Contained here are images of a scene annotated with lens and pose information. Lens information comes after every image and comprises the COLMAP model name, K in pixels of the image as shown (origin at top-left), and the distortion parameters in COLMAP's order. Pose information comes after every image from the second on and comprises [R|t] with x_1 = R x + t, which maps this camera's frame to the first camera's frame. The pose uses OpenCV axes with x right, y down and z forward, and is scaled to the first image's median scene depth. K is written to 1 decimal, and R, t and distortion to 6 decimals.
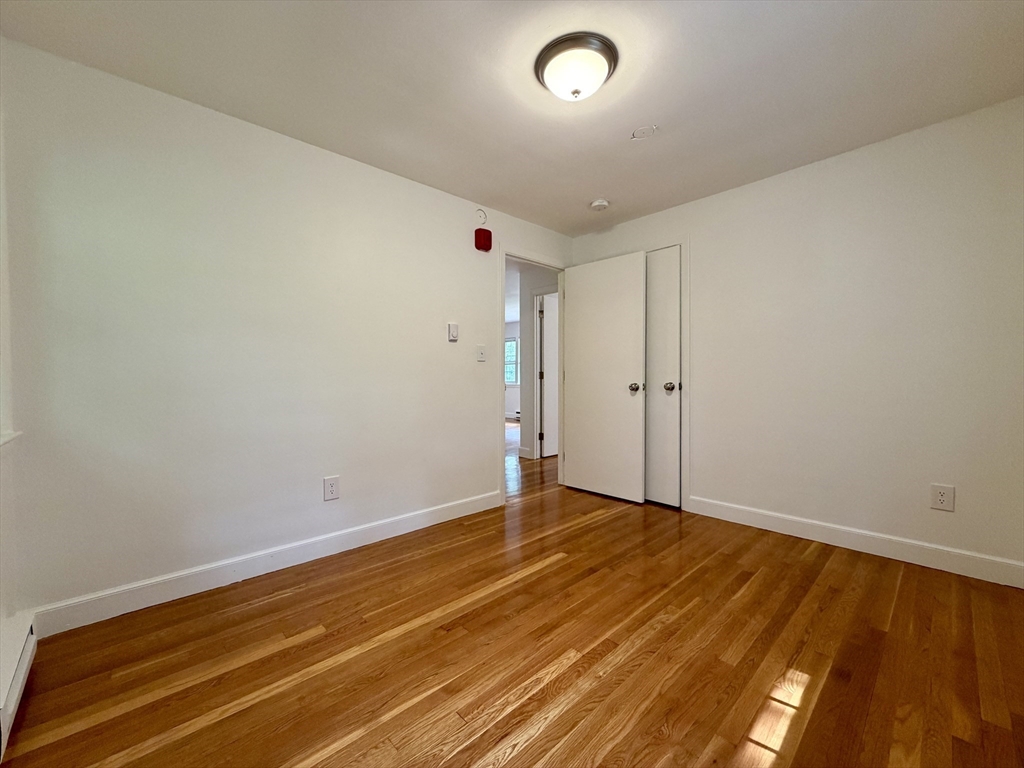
lens RADIAL K [[411.6, 0, 509.7], [0, 411.6, 384.0], [0, 0, 1]] dist [0.001579, 0.000145]
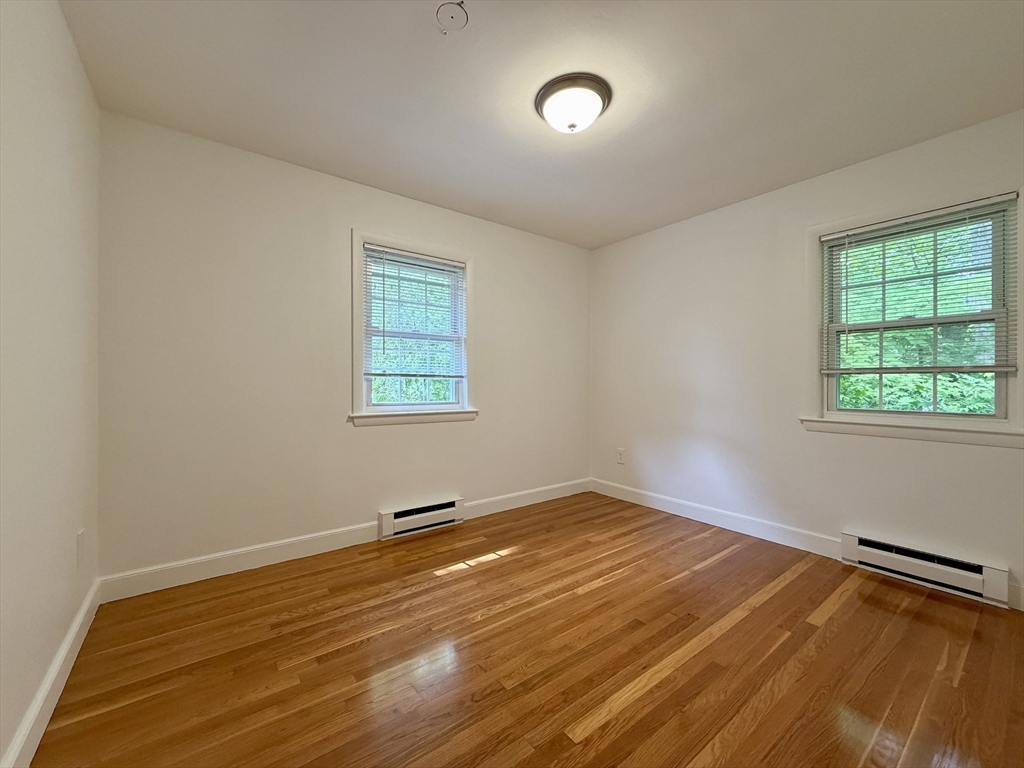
lens RADIAL K [[411.6, 0, 509.7], [0, 411.6, 384.0], [0, 0, 1]] dist [0.001579, 0.000145]
pose [[-0.994803, -0.000576, 0.101818, 0.235481], [0.001691, 0.999753, 0.022180, -0.060172], [-0.101805, 0.022236, -0.994556, 2.264769]]
